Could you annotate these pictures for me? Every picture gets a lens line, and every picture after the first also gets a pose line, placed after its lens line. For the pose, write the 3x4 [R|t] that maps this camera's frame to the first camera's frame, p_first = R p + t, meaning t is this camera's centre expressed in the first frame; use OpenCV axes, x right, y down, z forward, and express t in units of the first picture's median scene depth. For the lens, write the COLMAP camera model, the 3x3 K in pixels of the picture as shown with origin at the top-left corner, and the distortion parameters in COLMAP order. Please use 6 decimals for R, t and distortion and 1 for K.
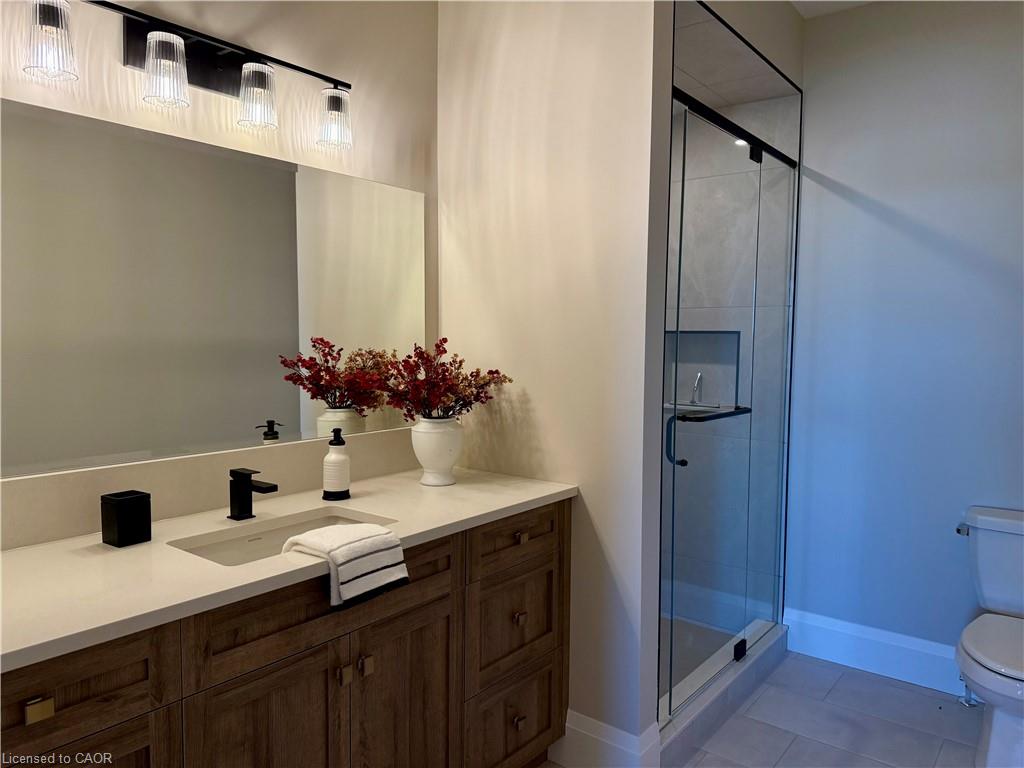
lens RADIAL K [[721.8, 0, 521.6], [0, 721.8, 387.7], [0, 0, 1]] dist [0.039123, -0.041408]
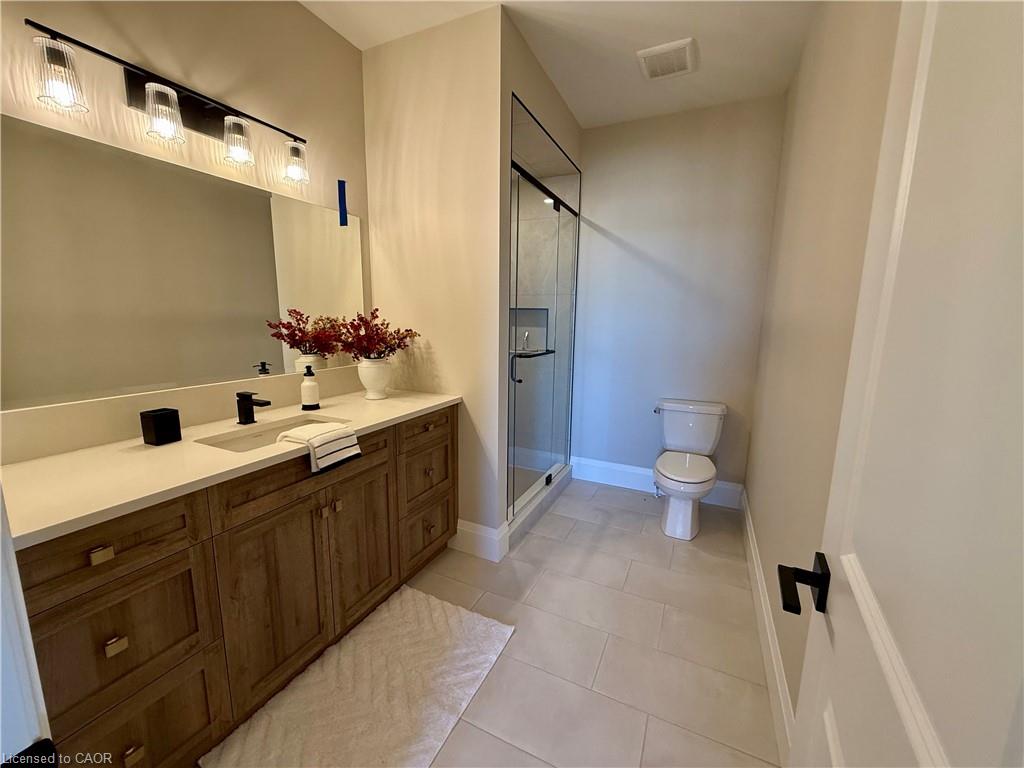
lens RADIAL K [[408.5, 0, 514.7], [0, 408.5, 383.5], [0, 0, 1]] dist [0.001459, -0.000174]
pose [[0.976296, -0.030866, 0.214229, -0.006708], [0.009685, 0.995018, 0.099223, 0.011650], [-0.216224, -0.094796, 0.971731, 0.023947]]
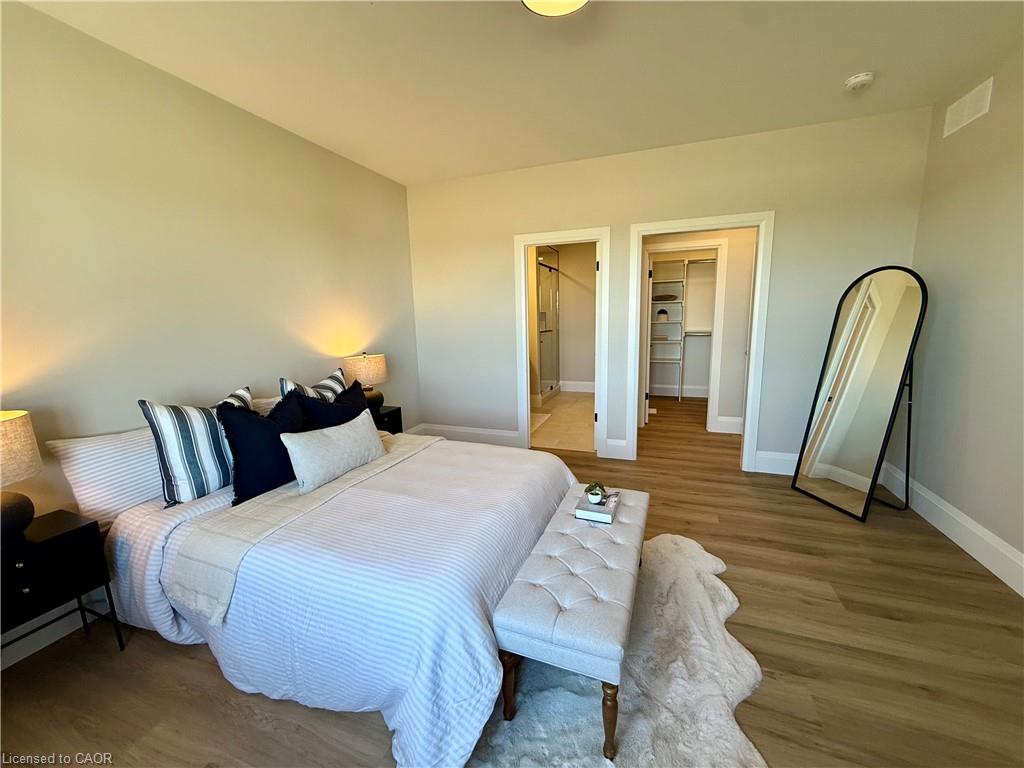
lens RADIAL K [[408.5, 0, 510.9], [0, 408.5, 386.1], [0, 0, 1]] dist [0.001459, -0.000174]
pose [[0.952816, -0.096418, 0.287830, -1.100507], [0.063580, 0.990571, 0.121354, 0.082161], [-0.296817, -0.097328, 0.949962, -2.156161]]
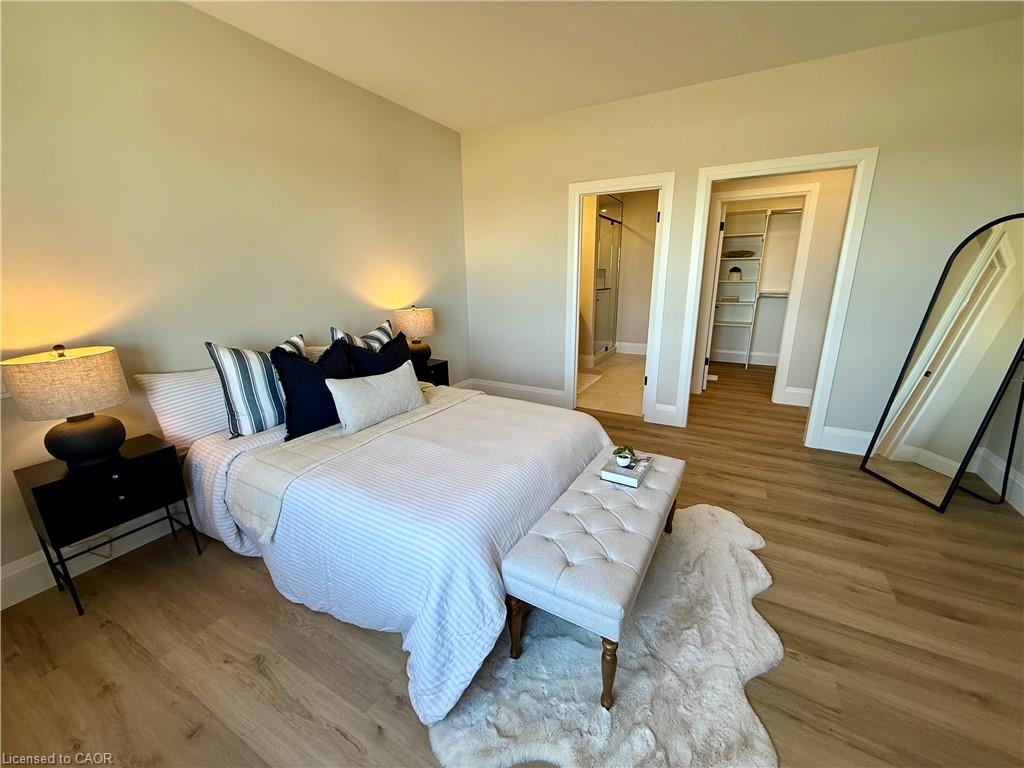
lens RADIAL K [[408.5, 0, 508.4], [0, 408.5, 385.2], [0, 0, 1]] dist [0.001459, -0.000174]
pose [[0.988175, -0.072479, 0.135116, -1.034108], [0.042997, 0.976854, 0.209543, 0.095158], [-0.147176, -0.201256, 0.968419, -2.160028]]
